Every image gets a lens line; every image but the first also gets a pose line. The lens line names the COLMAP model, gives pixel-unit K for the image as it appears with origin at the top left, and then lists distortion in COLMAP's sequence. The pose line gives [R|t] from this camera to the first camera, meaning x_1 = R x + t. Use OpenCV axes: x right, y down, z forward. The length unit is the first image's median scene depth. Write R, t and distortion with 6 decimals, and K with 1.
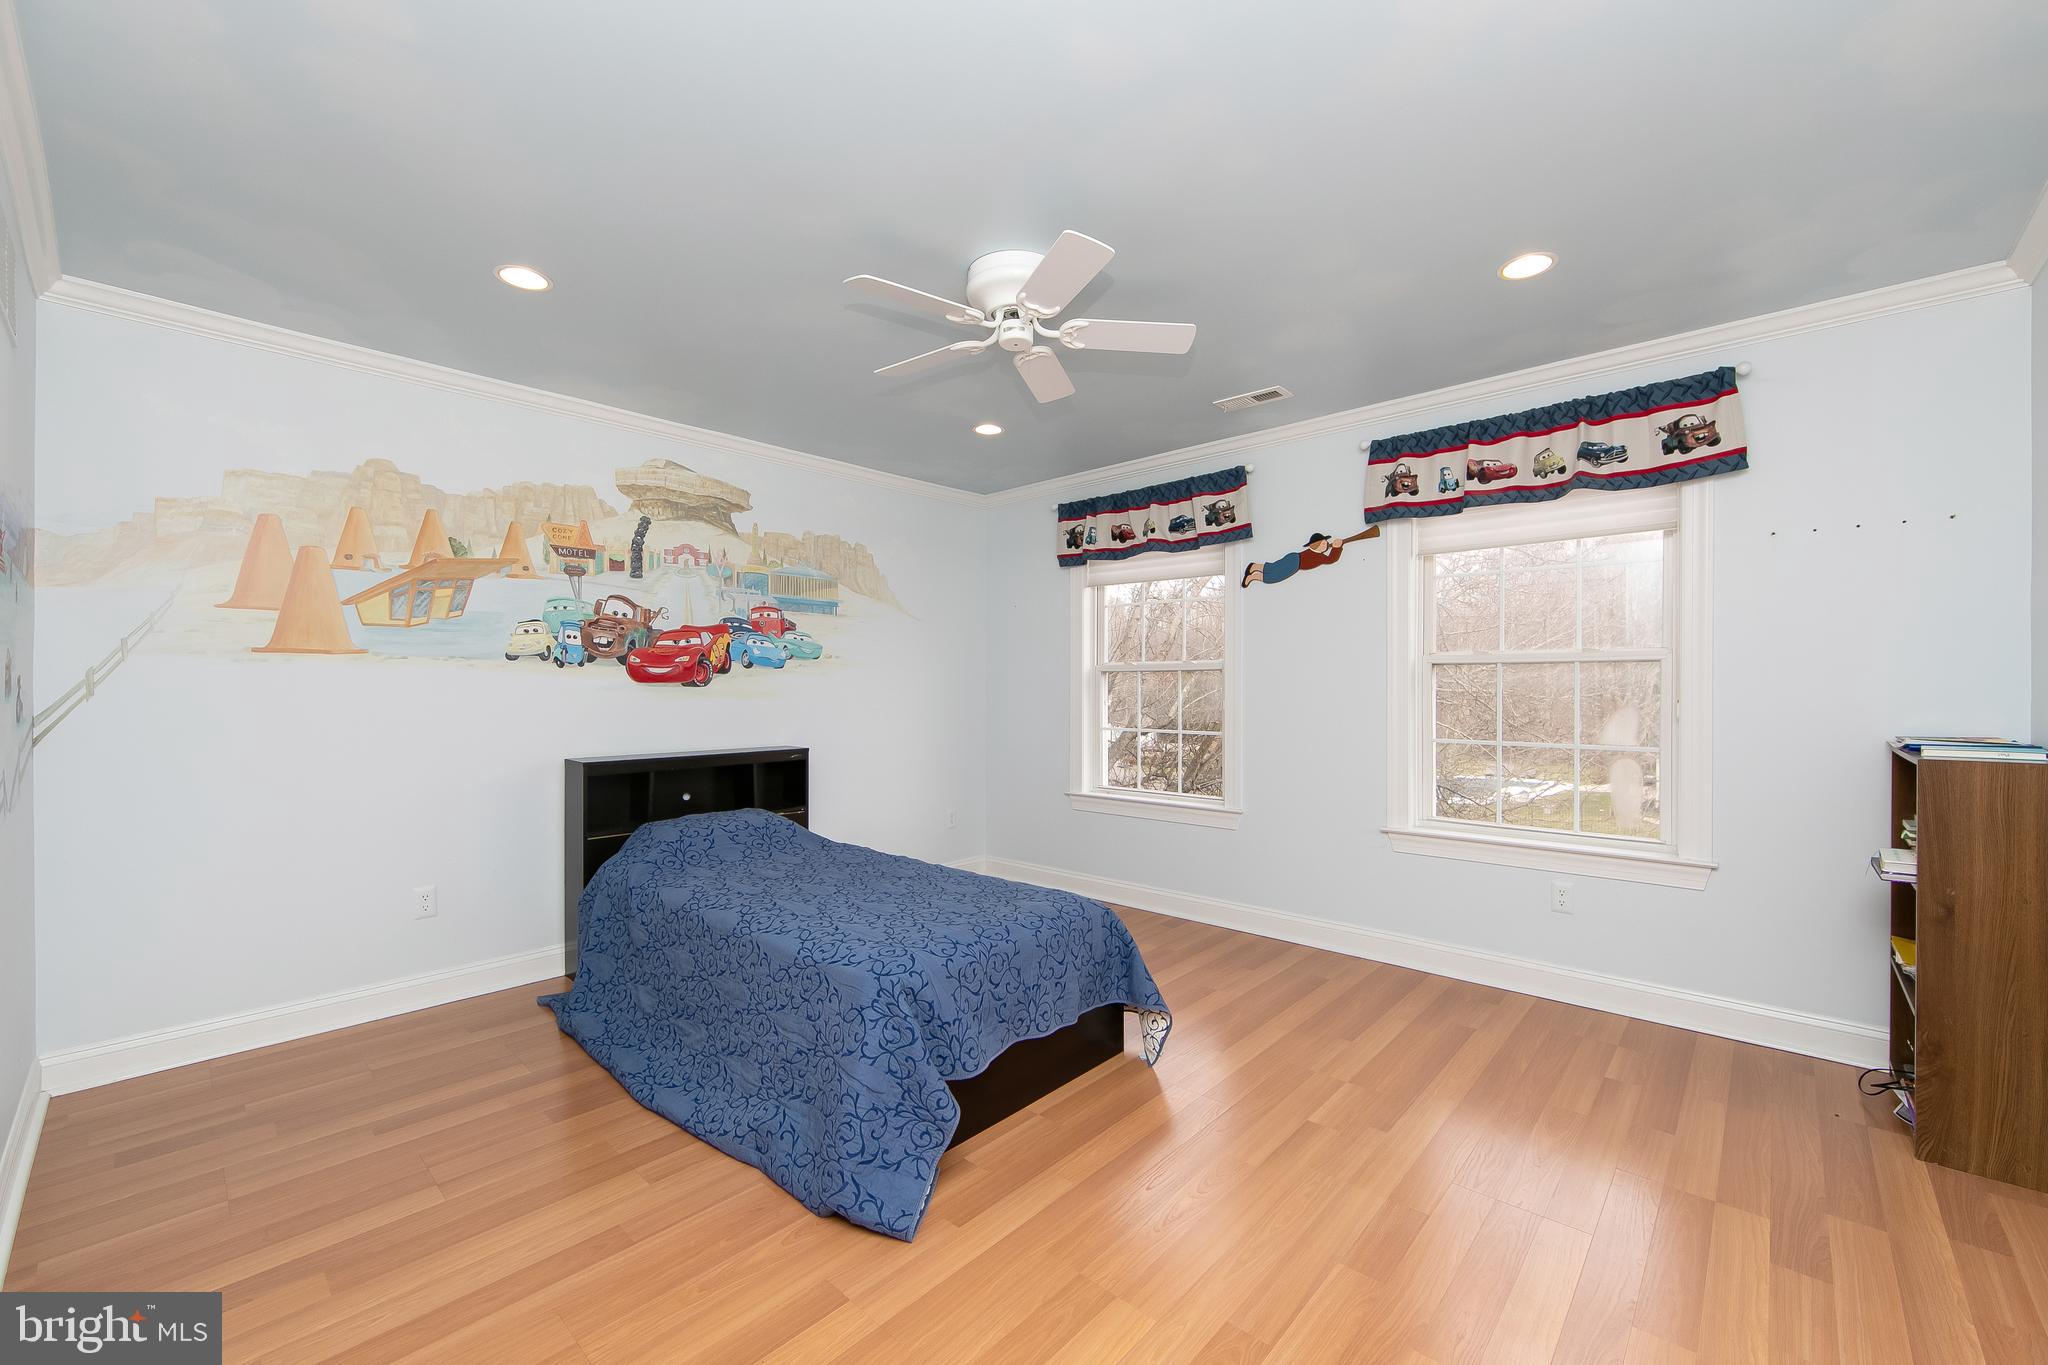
lens RADIAL K [[807.1, 0, 1024.0], [0, 807.1, 682.5], [0, 0, 1]] dist [-0.000469, -0.000040]
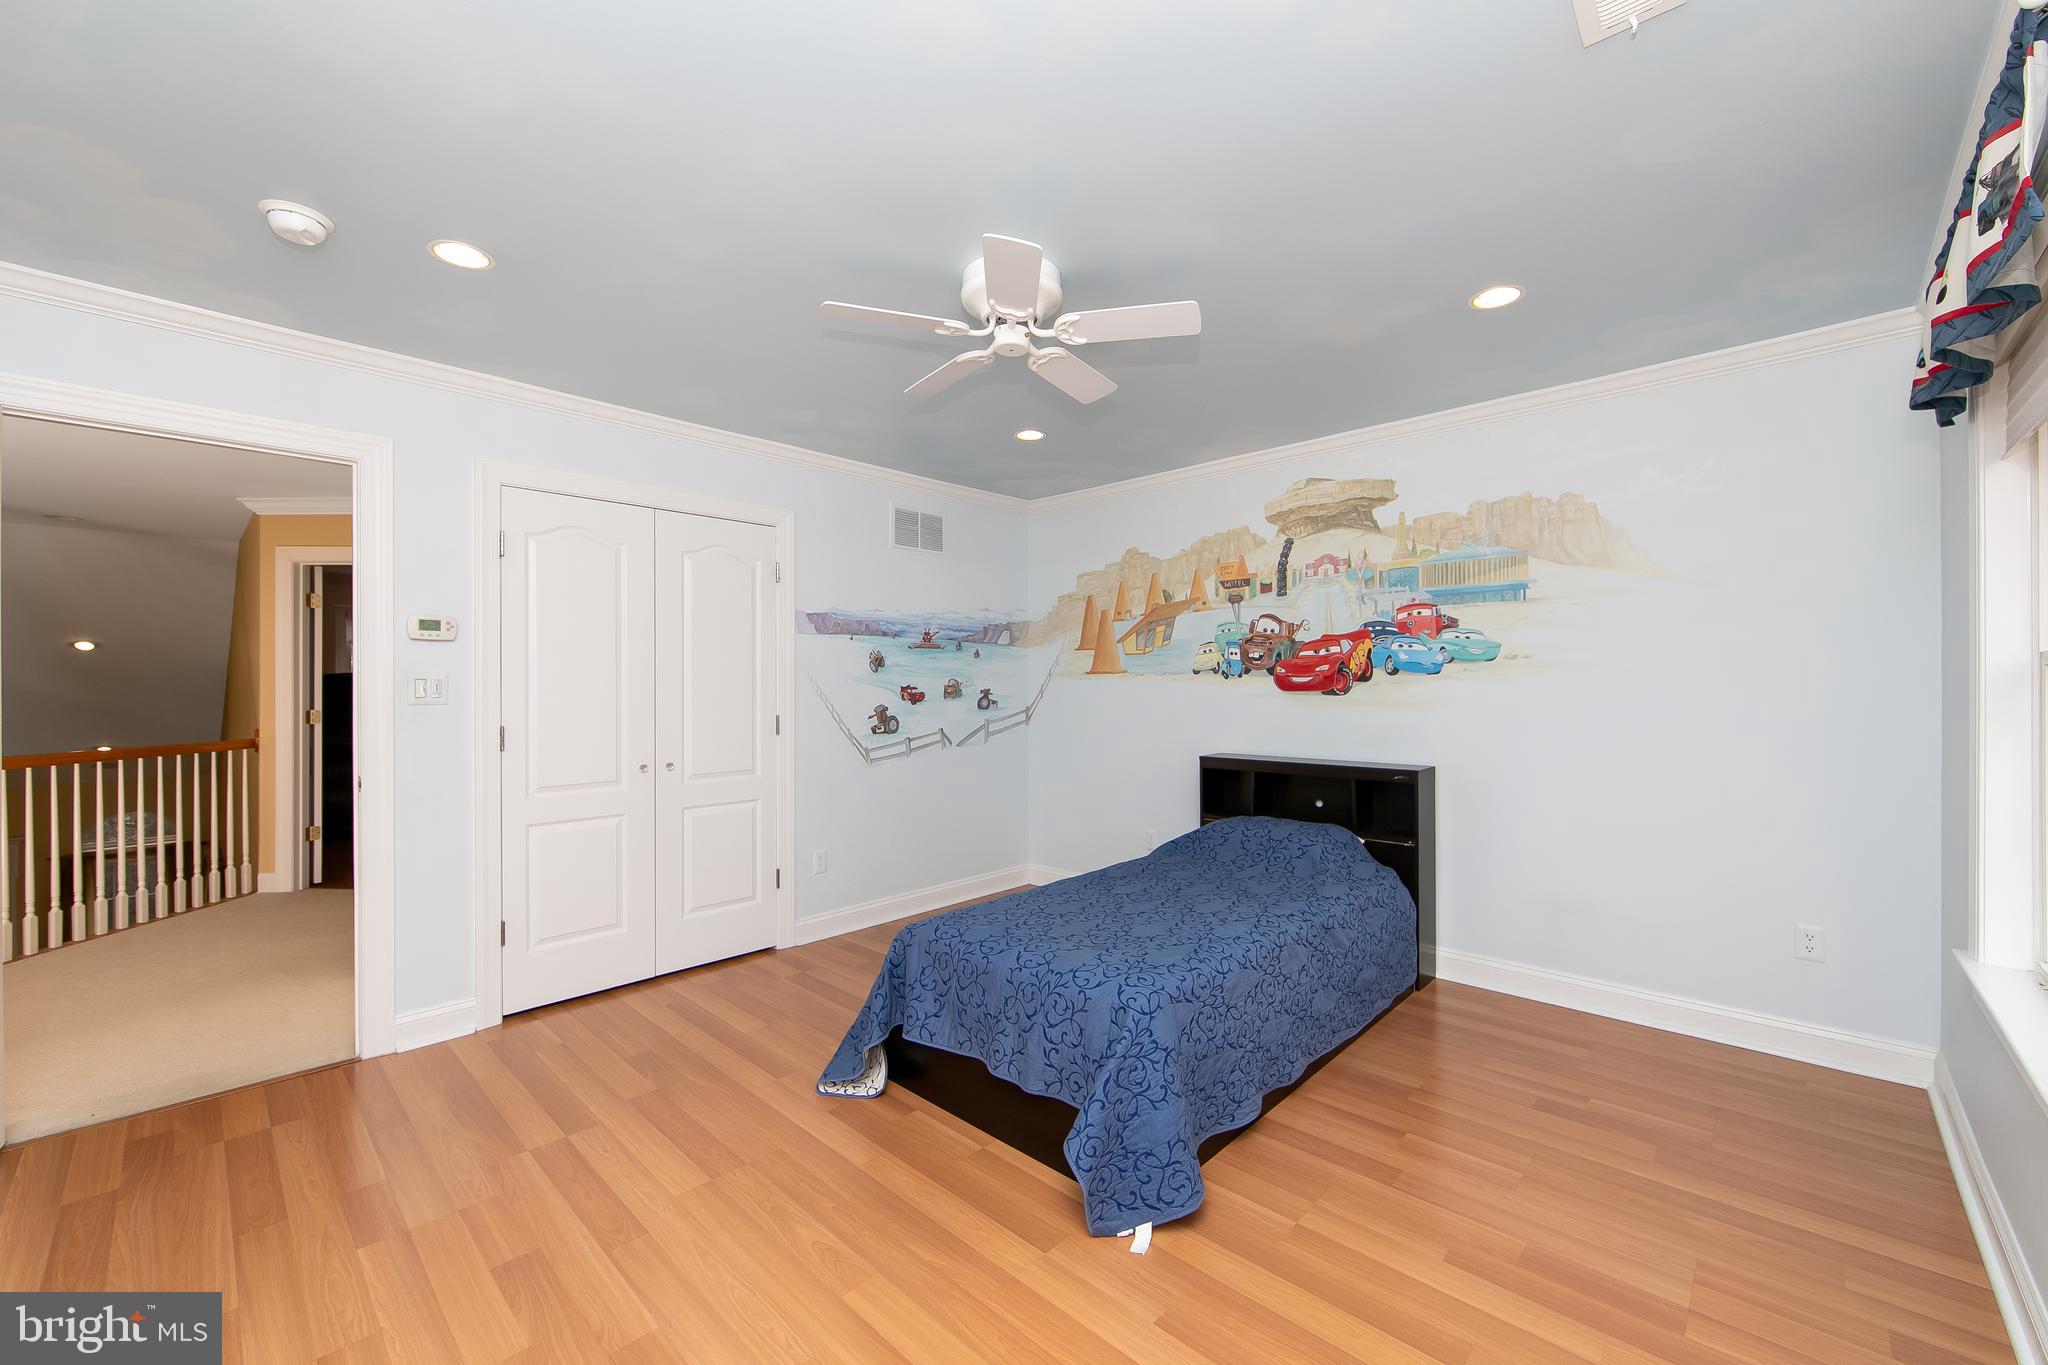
lens RADIAL K [[807.1, 0, 1024.0], [0, 807.1, 682.5], [0, 0, 1]] dist [-0.000469, -0.000040]
pose [[-0.011750, -0.007057, -0.999906, 0.606697], [0.003742, 0.999968, -0.007102, -0.004975], [0.999924, -0.003825, -0.011723, 0.642331]]
